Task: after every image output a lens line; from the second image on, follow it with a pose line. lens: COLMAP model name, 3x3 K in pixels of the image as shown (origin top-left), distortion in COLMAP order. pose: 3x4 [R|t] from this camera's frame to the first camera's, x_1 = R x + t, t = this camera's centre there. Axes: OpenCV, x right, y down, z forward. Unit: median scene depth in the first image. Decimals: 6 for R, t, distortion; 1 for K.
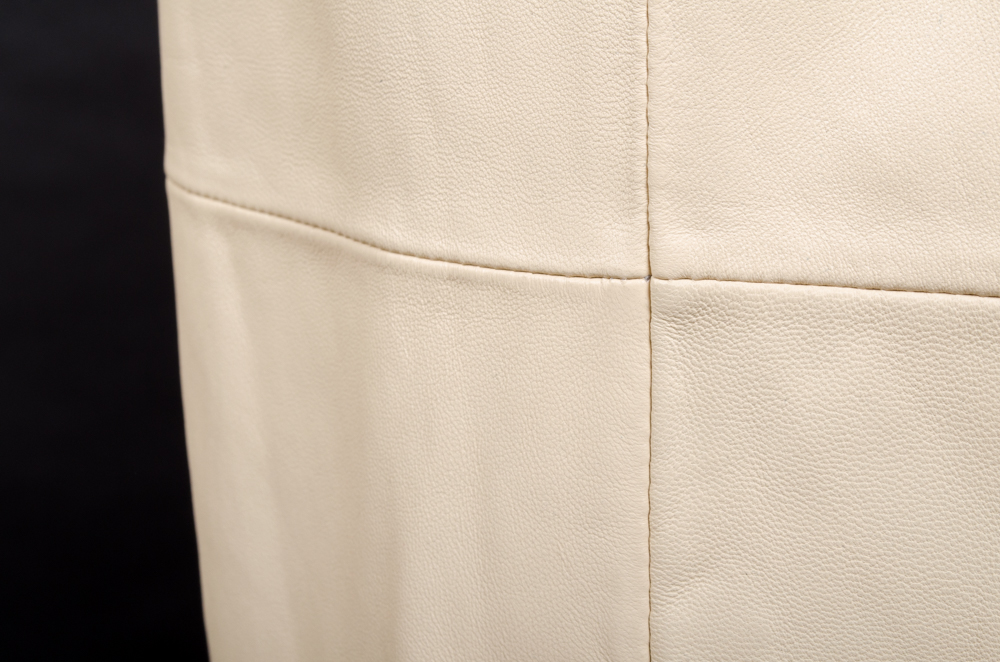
lens RADIAL K [[2340.8, 0, 500.4], [0, 2340.8, 330.9], [0, 0, 1]] dist [-0.022472, 0.000000]
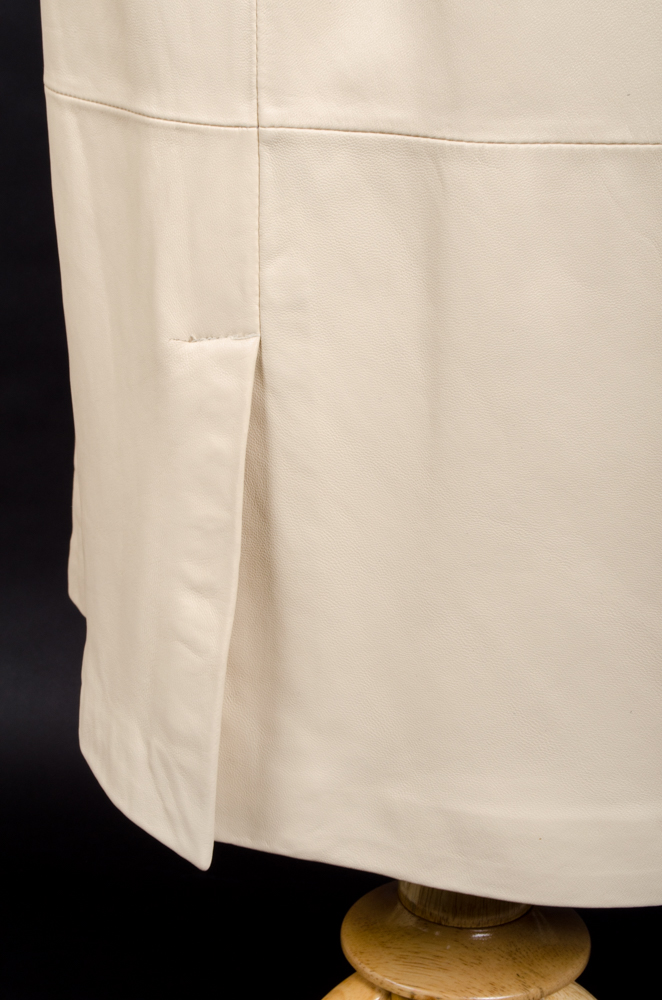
lens RADIAL K [[1918.2, 0, 330.2], [0, 1918.2, 500.2], [0, 0, 1]] dist [-0.013062, 0.000000]
pose [[0.999440, 0.010558, 0.031759, 0.074277], [-0.014623, 0.991321, 0.130649, 0.091996], [-0.030104, -0.131040, 0.990920, -0.927114]]
